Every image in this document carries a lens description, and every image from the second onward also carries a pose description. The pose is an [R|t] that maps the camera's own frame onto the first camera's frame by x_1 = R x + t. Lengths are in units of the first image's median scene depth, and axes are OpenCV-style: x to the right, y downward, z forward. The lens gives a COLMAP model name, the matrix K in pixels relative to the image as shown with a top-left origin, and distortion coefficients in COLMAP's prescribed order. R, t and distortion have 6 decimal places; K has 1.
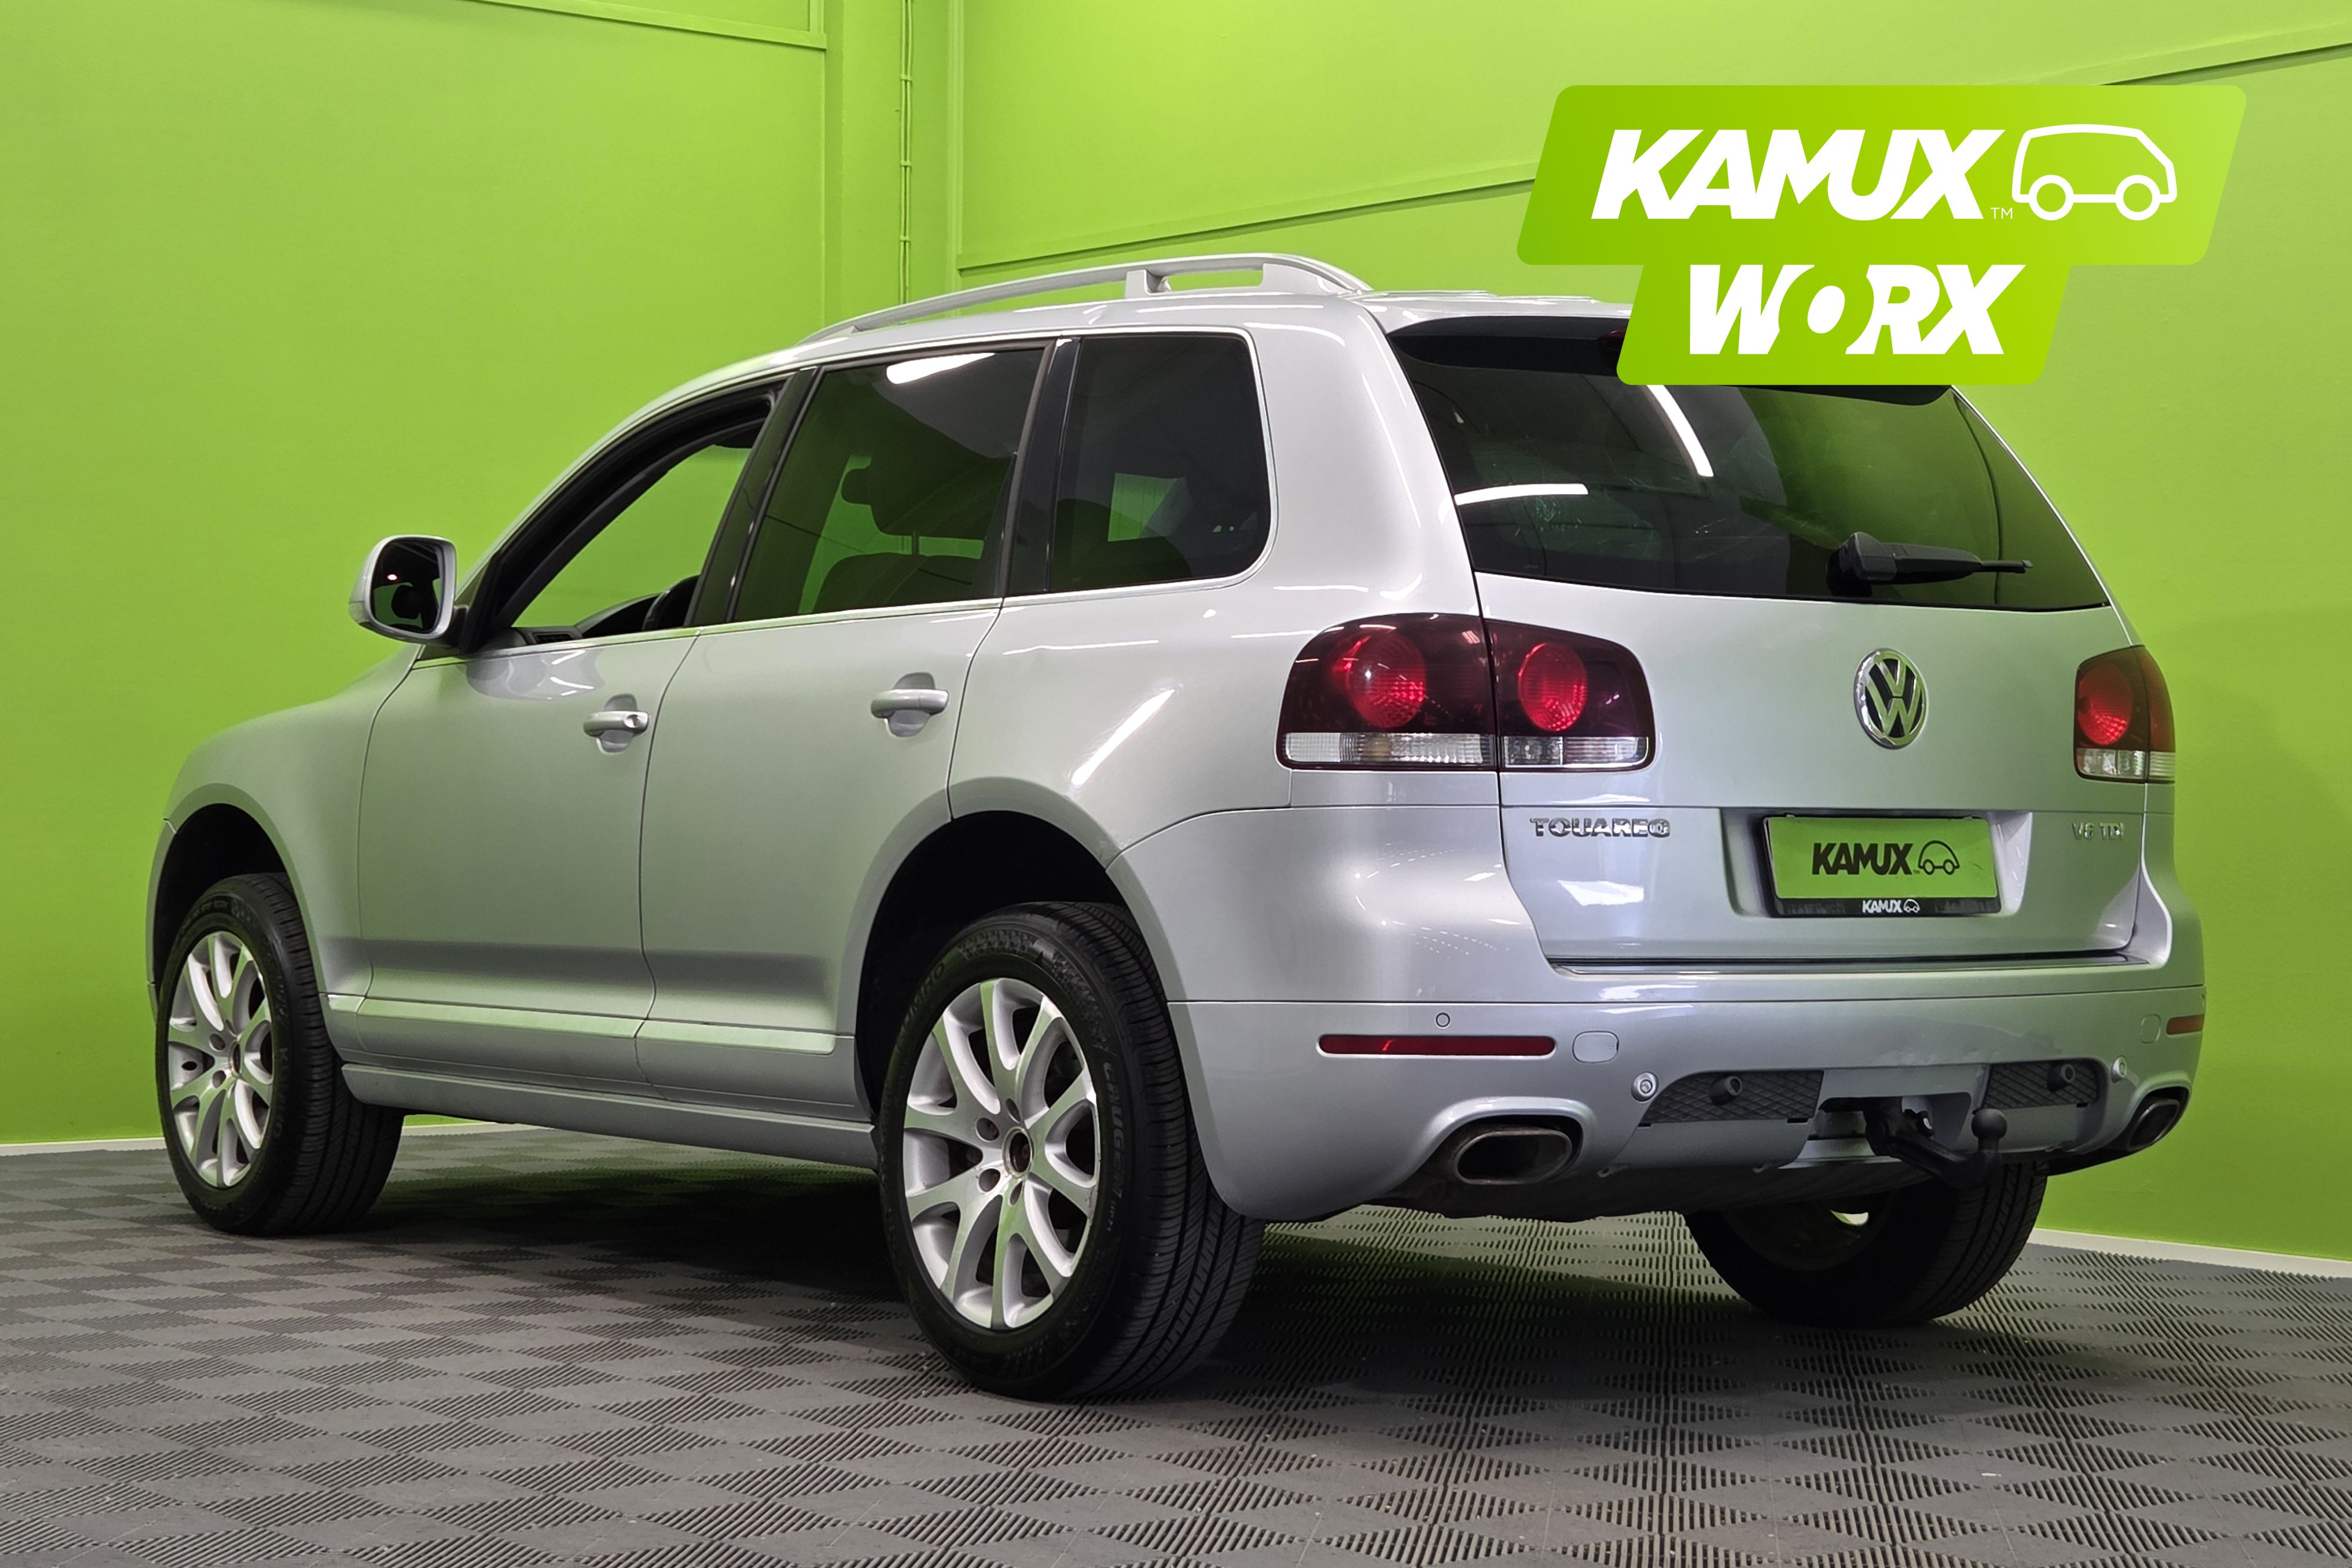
lens RADIAL K [[4434.9, 0, 1174.8], [0, 4434.9, 783.6], [0, 0, 1]] dist [-0.134348, 0.000000]
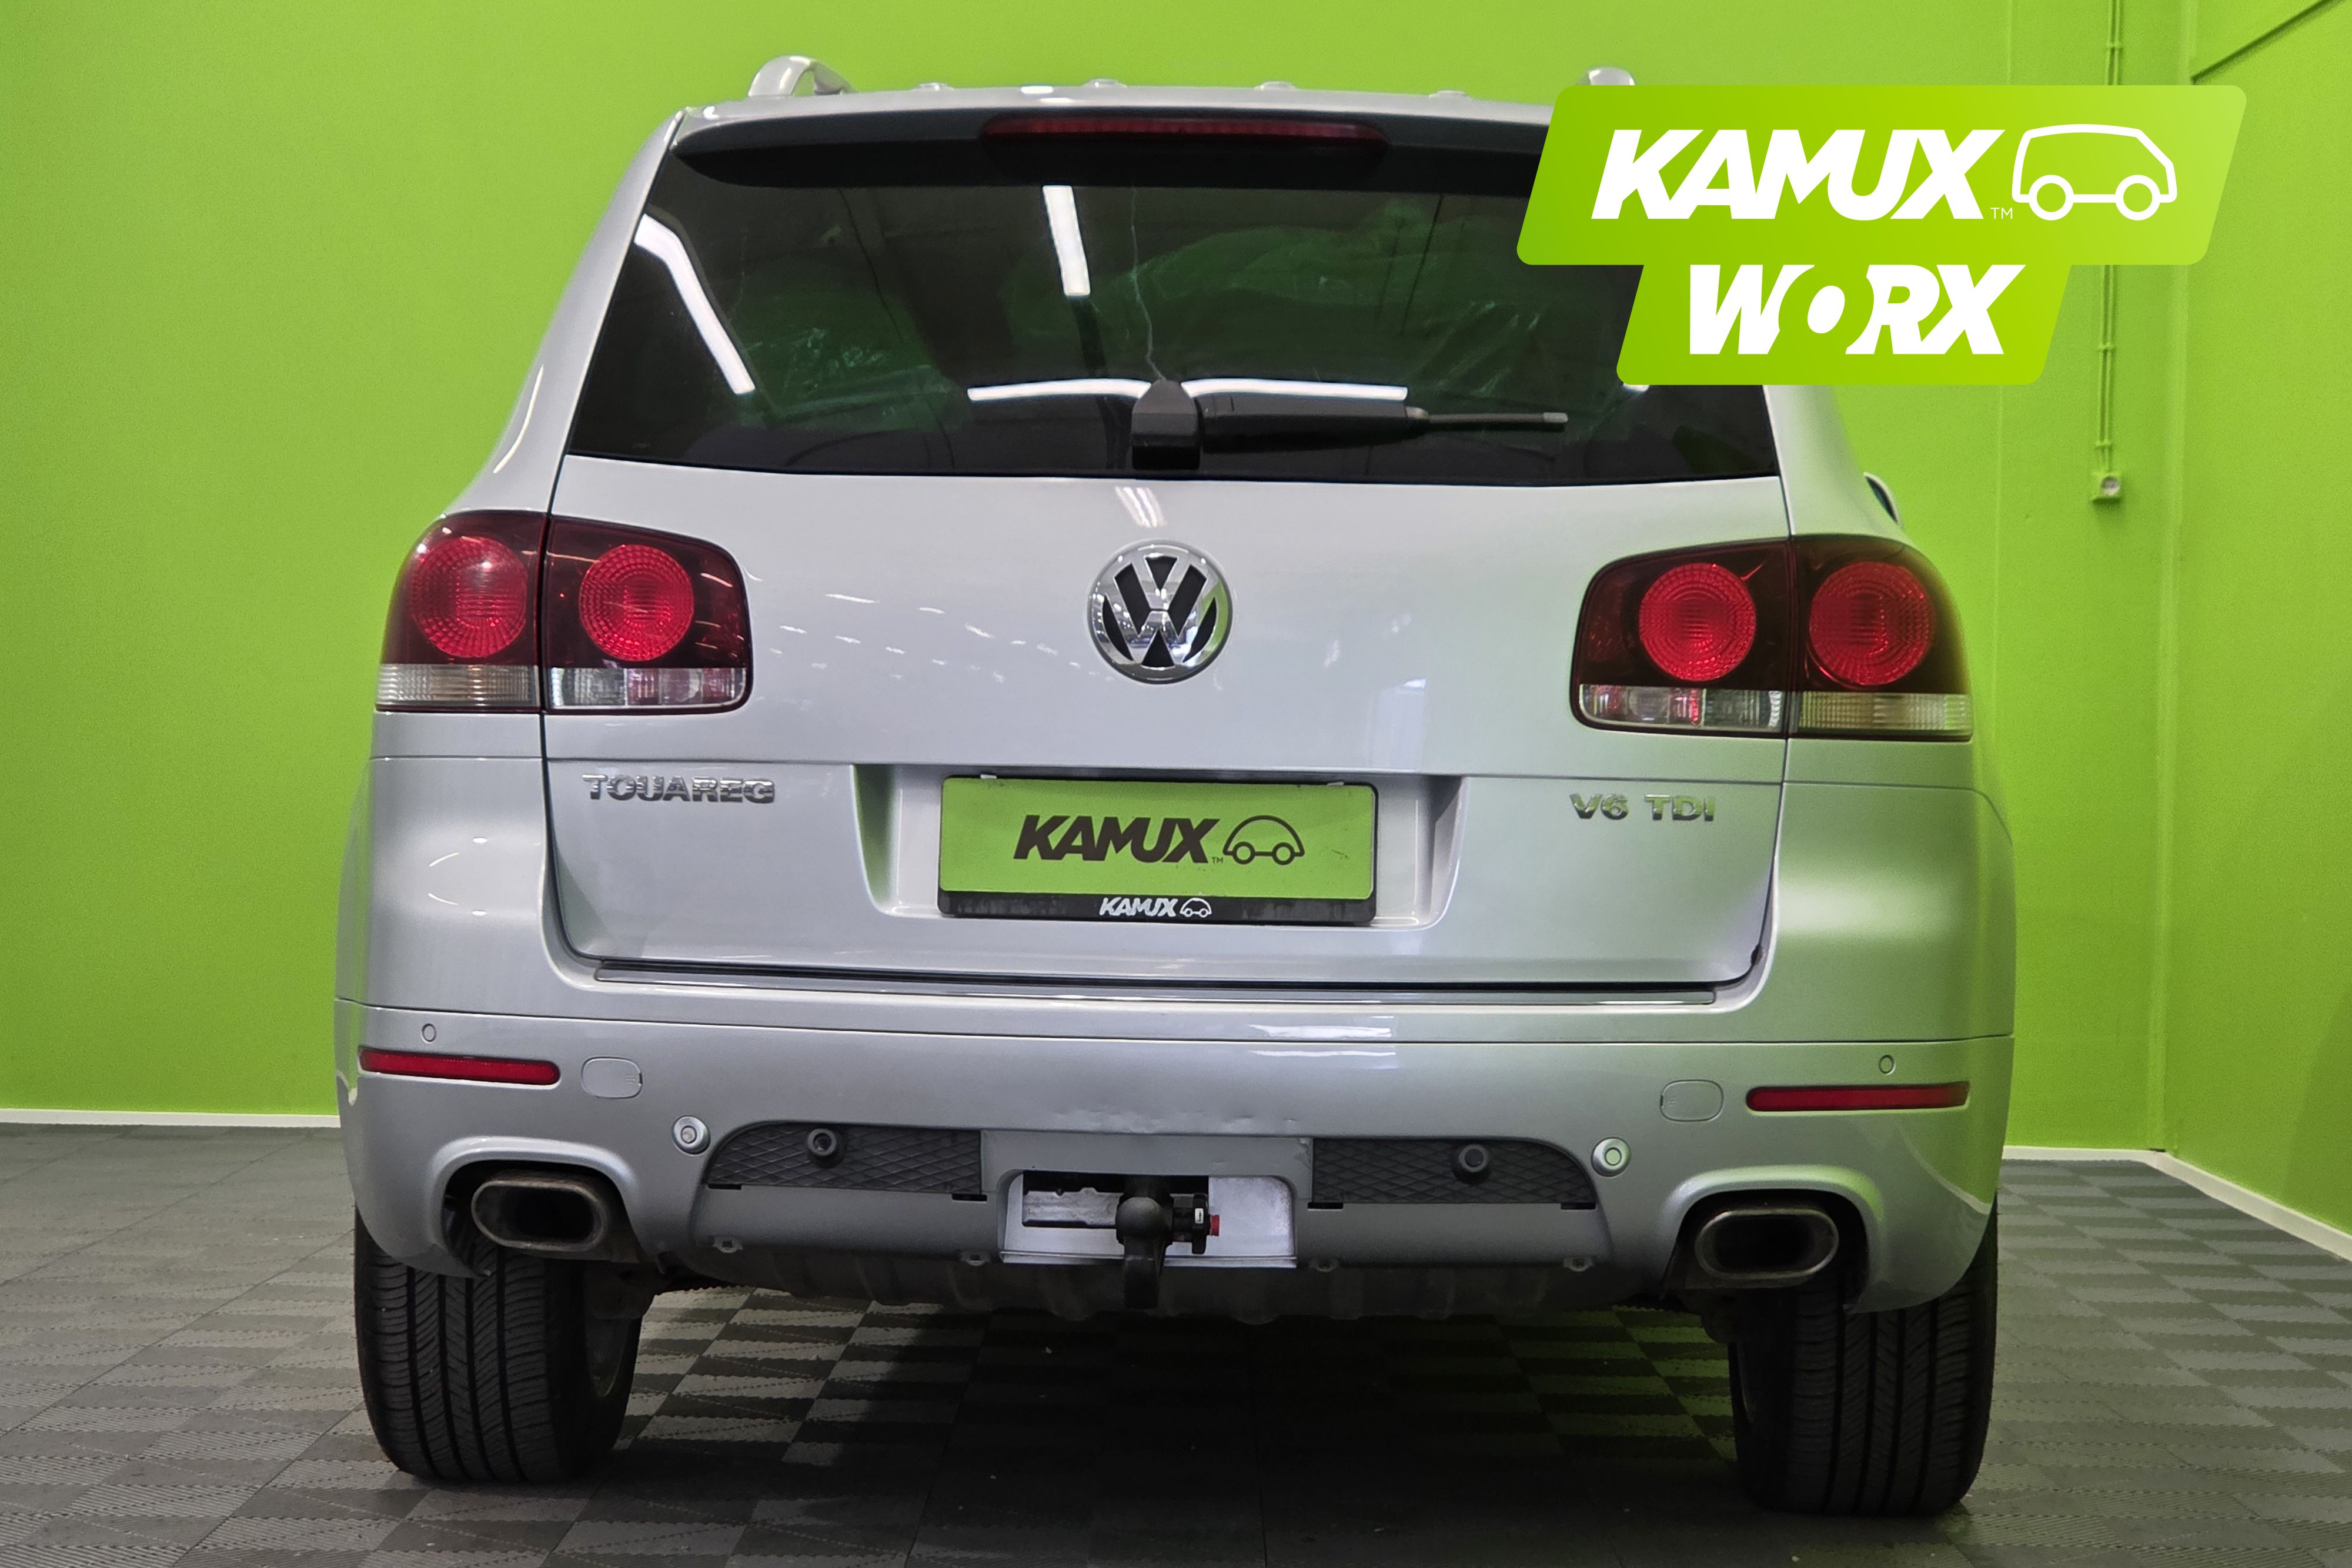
lens RADIAL K [[5059.7, 0, 1182.7], [0, 5059.7, 793.0], [0, 0, 1]] dist [-0.110486, 0.000000]
pose [[0.774576, 0.013732, -0.632331, 0.680943], [-0.007632, 0.999894, 0.012365, -0.000616], [0.632434, -0.004751, 0.774599, 0.373517]]
